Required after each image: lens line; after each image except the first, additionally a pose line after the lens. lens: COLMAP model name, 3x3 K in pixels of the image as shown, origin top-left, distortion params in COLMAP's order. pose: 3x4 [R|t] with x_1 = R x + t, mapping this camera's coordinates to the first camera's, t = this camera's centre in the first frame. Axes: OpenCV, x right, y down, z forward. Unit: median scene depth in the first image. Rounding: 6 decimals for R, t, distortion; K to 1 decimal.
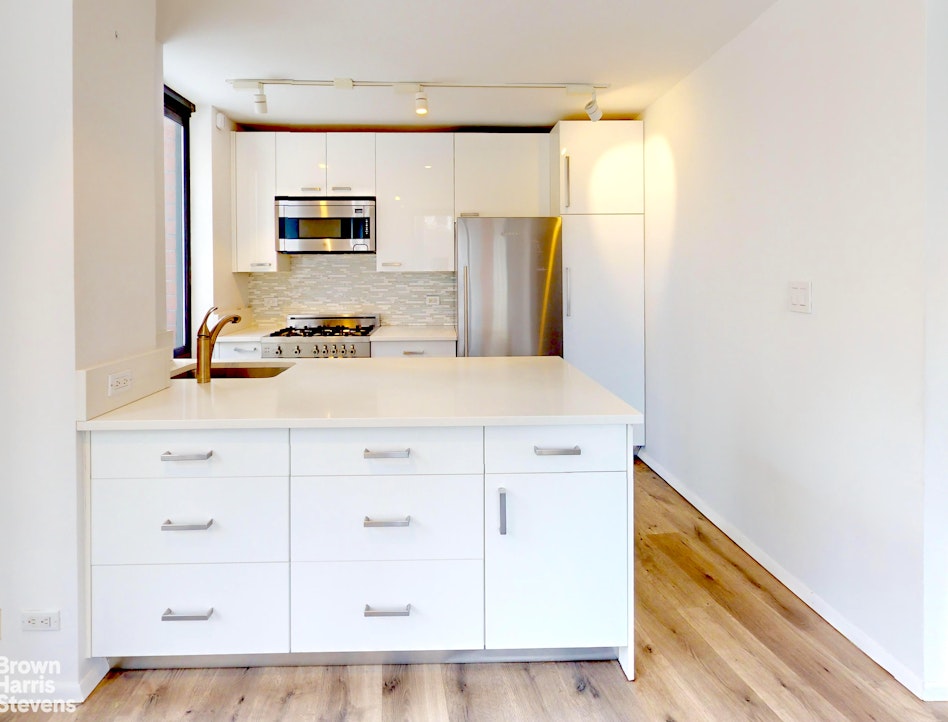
lens RADIAL K [[490.5, 0, 531.1], [0, 490.5, 301.0], [0, 0, 1]] dist [-0.012816, 0.003373]
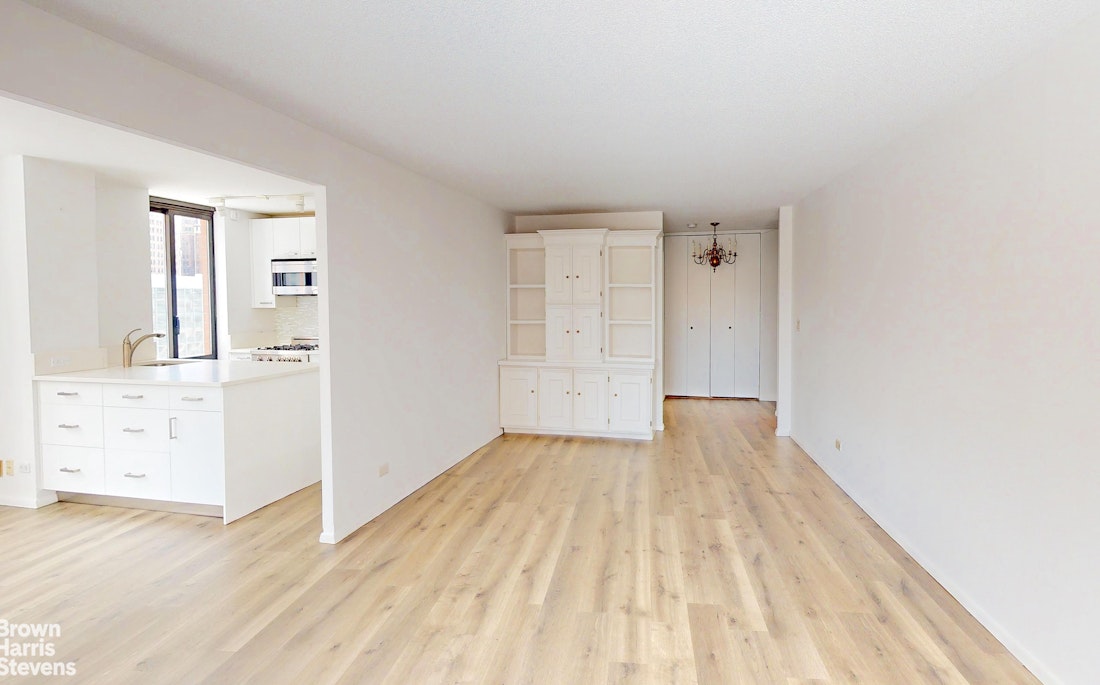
lens RADIAL K [[493.5, 0, 623.7], [0, 493.5, 315.5], [0, 0, 1]] dist [0.001320, 0.001537]
pose [[0.965267, 0.008537, -0.261127, 0.966273], [-0.018125, 0.999246, -0.034333, -0.002396], [0.260637, 0.037873, 0.964694, -0.218001]]
